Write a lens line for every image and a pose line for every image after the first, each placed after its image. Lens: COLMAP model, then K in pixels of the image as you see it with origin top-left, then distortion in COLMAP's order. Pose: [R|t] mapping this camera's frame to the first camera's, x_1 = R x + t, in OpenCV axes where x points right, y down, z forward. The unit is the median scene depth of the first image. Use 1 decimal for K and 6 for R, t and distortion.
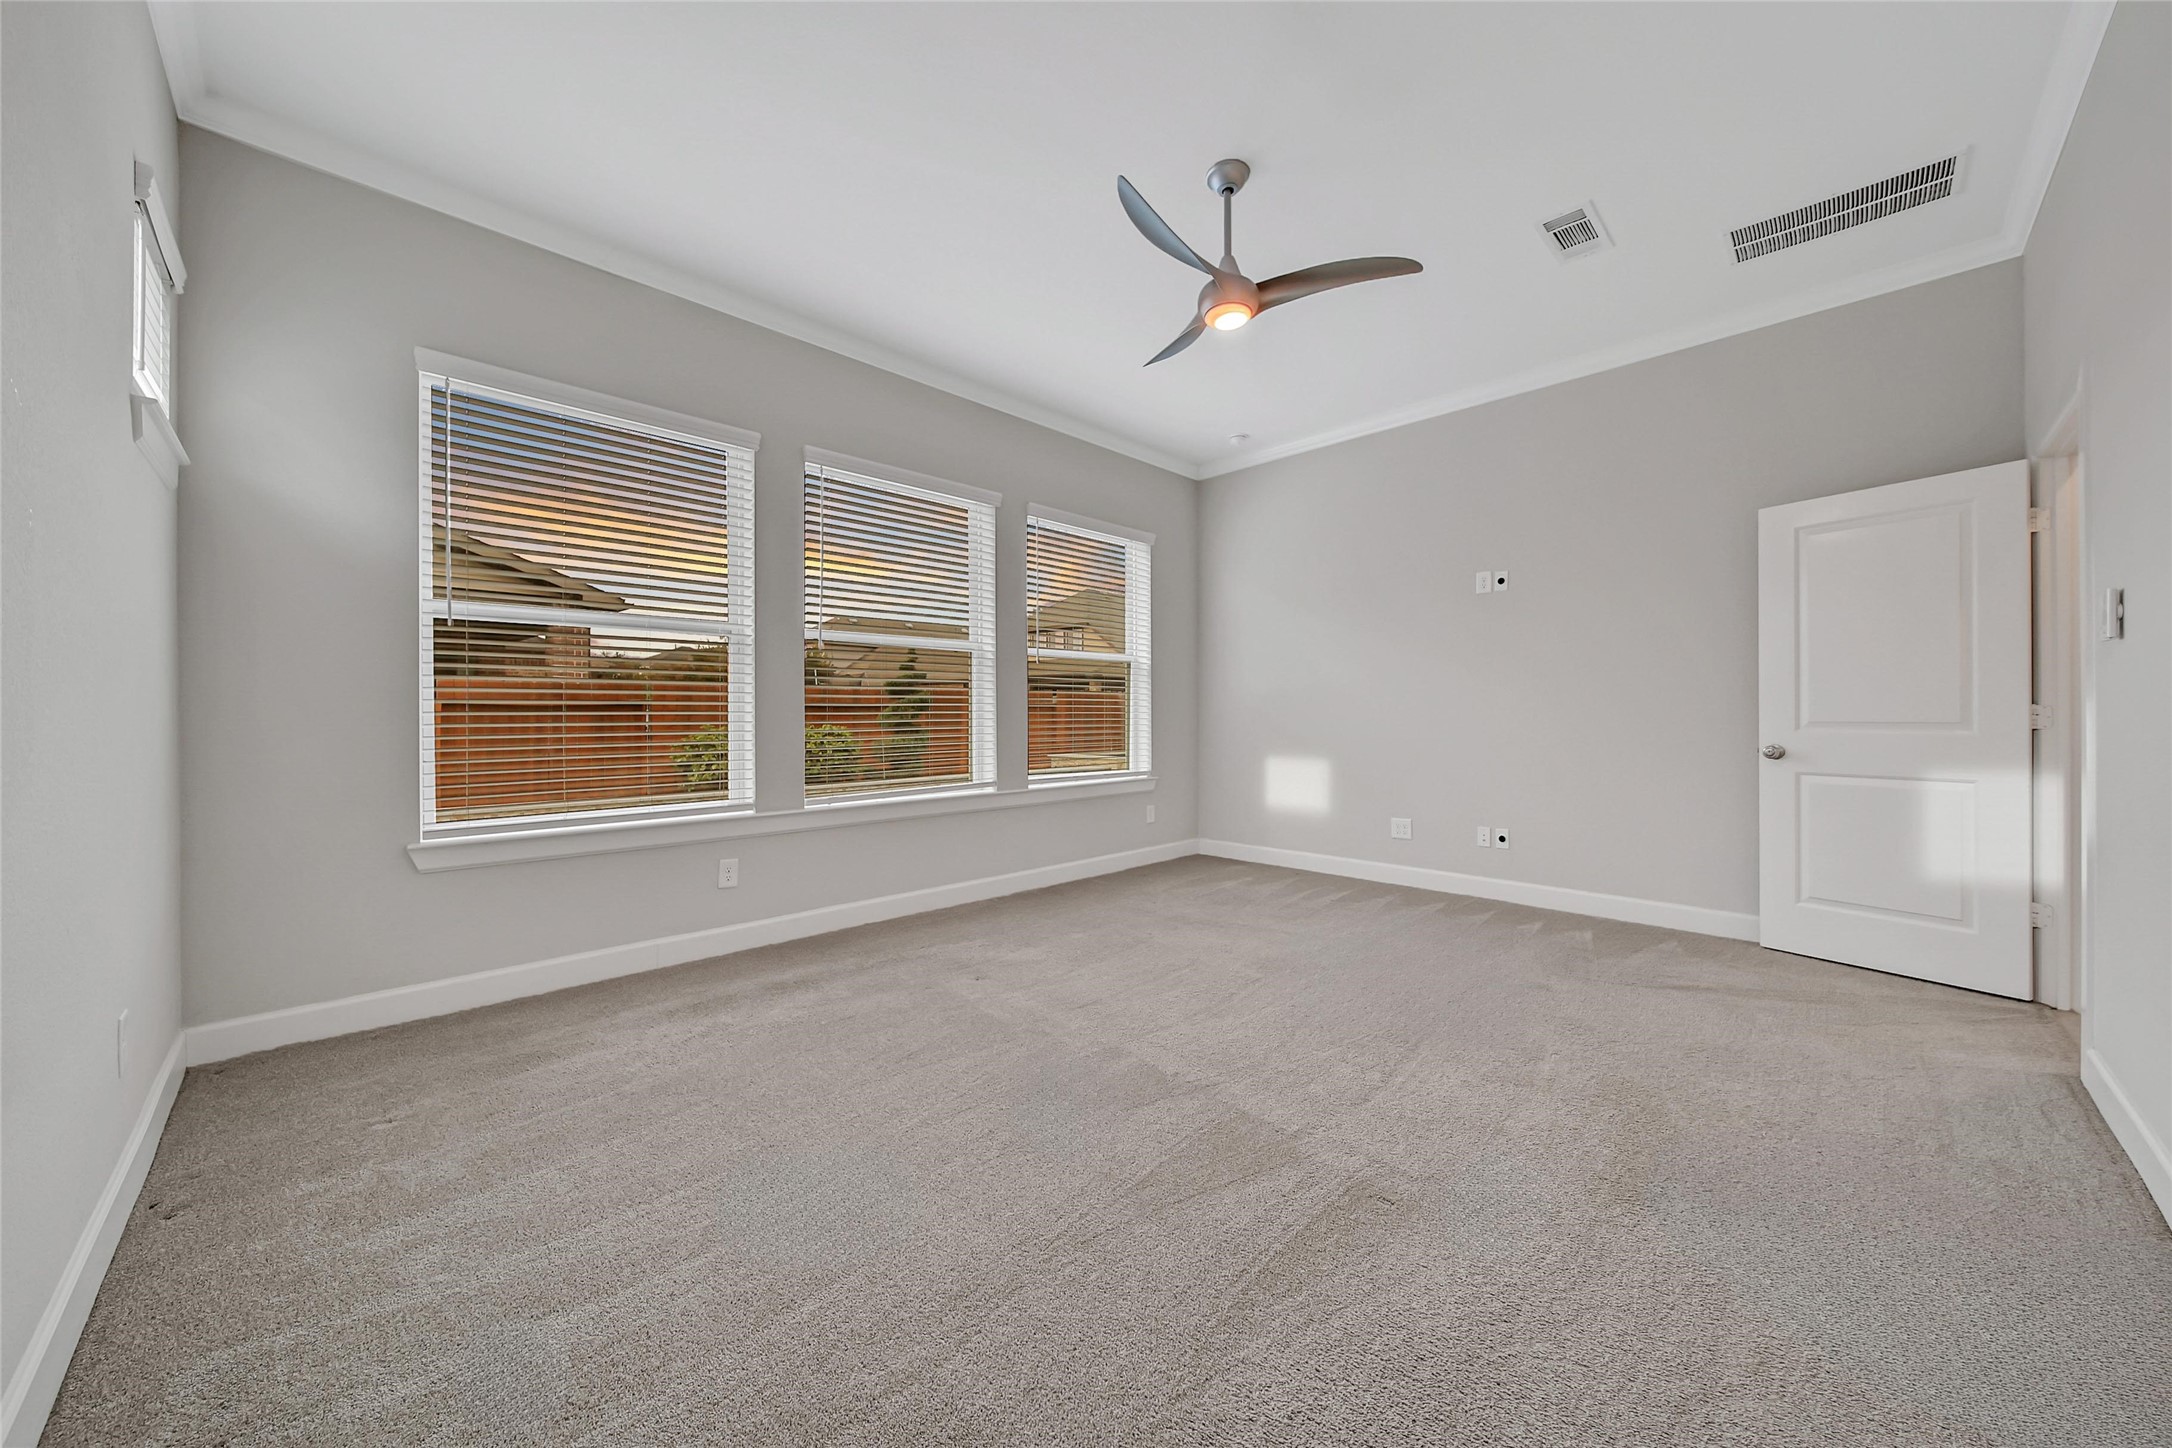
lens RADIAL K [[773.6, 0, 1087.8], [0, 773.6, 713.5], [0, 0, 1]] dist [0.001185, -0.000932]
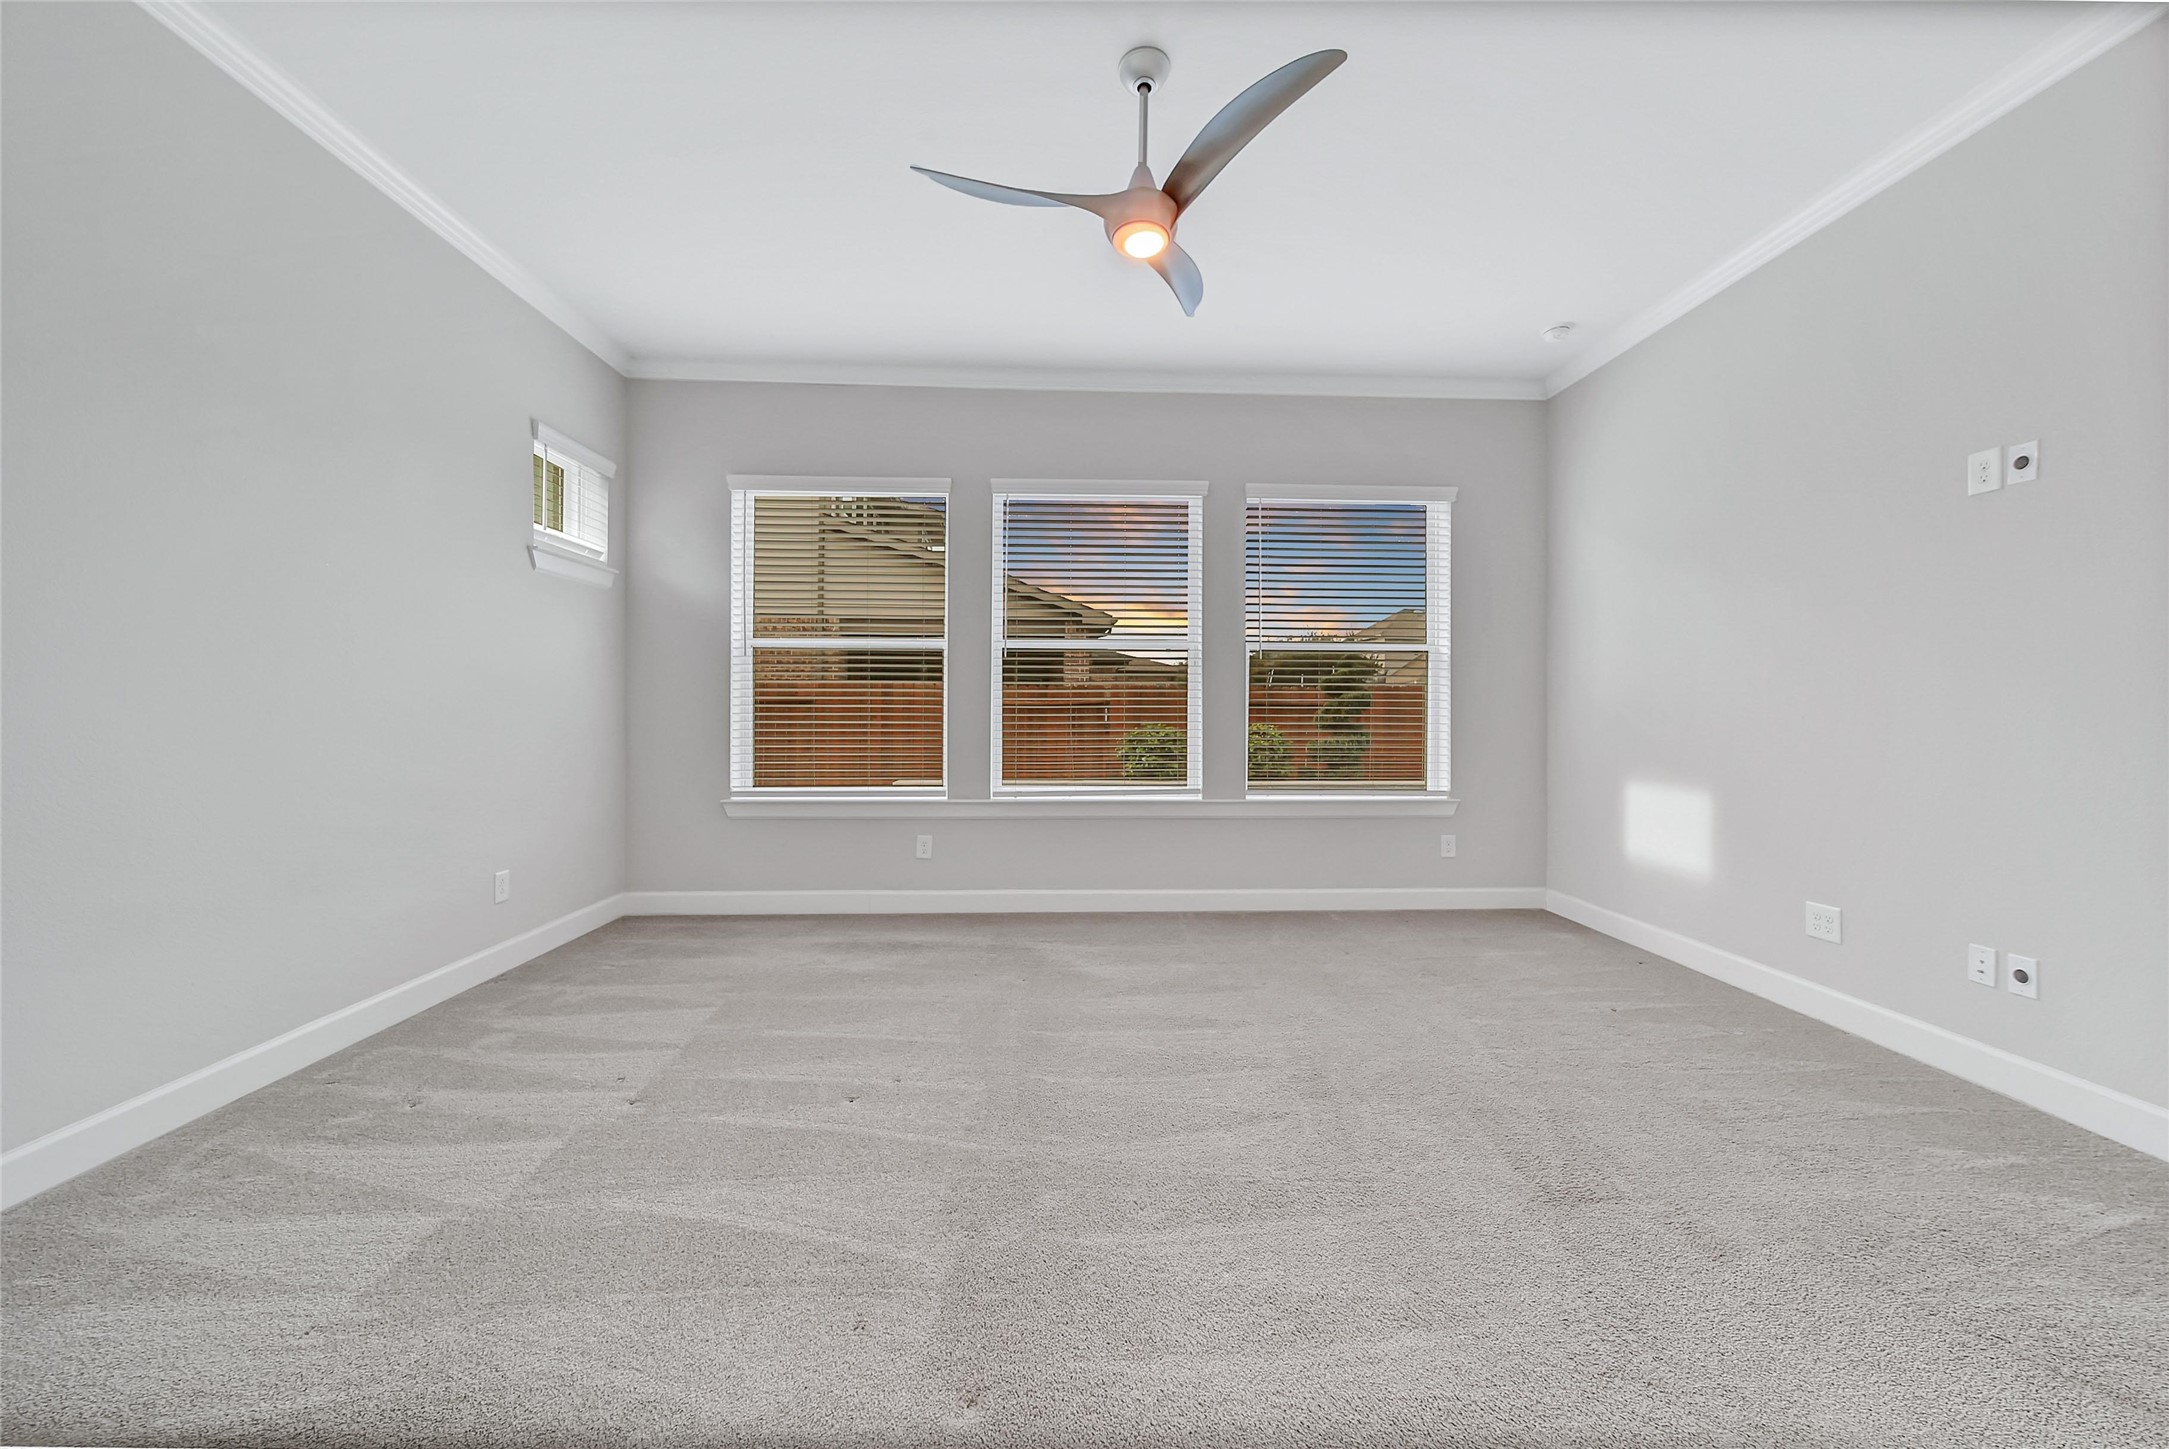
lens RADIAL K [[772.5, 0, 1078.8], [0, 772.5, 710.9], [0, 0, 1]] dist [0.001185, -0.000932]
pose [[0.734390, 0.005068, -0.678709, 0.356260], [-0.003895, 0.999987, 0.003252, -0.007912], [0.678717, 0.000255, 0.734400, 0.180895]]
